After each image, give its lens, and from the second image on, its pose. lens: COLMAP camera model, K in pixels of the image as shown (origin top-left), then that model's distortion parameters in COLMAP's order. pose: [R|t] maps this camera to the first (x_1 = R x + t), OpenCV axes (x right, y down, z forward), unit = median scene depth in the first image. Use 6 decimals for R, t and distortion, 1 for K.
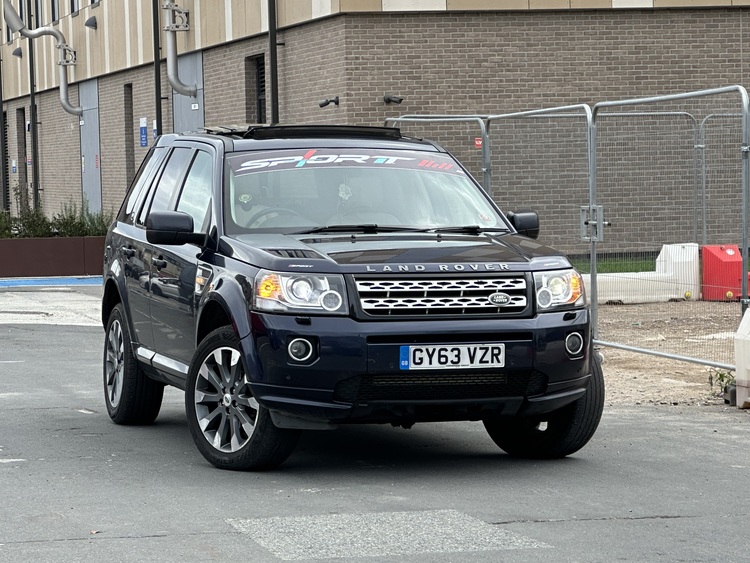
lens RADIAL K [[2634.5, 0, 375.0], [0, 2634.5, 281.5], [0, 0, 1]] dist [-0.168333, 3.858880]
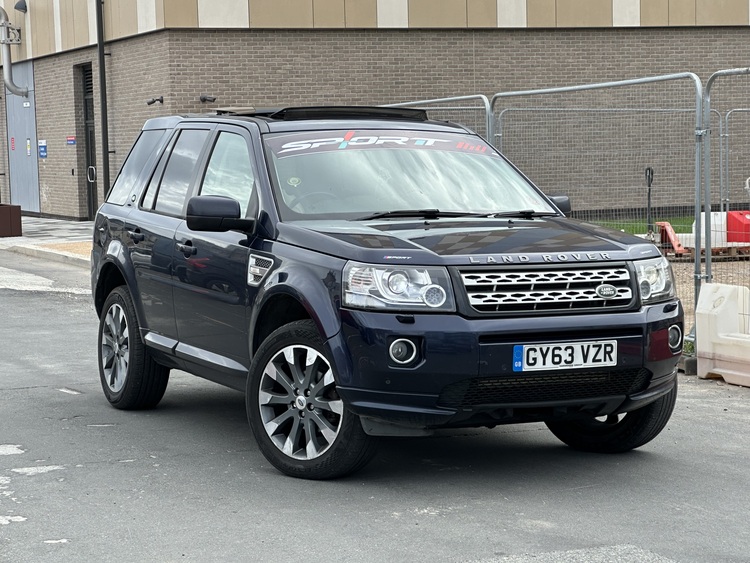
lens RADIAL K [[1803.5, 0, 375.0], [0, 1803.5, 281.5], [0, 0, 1]] dist [-0.055130, 4.075864]
pose [[0.988523, -0.010158, 0.150729, -0.117979], [0.006103, 0.999608, 0.027339, -0.013374], [-0.150947, -0.026105, 0.988197, 0.355652]]
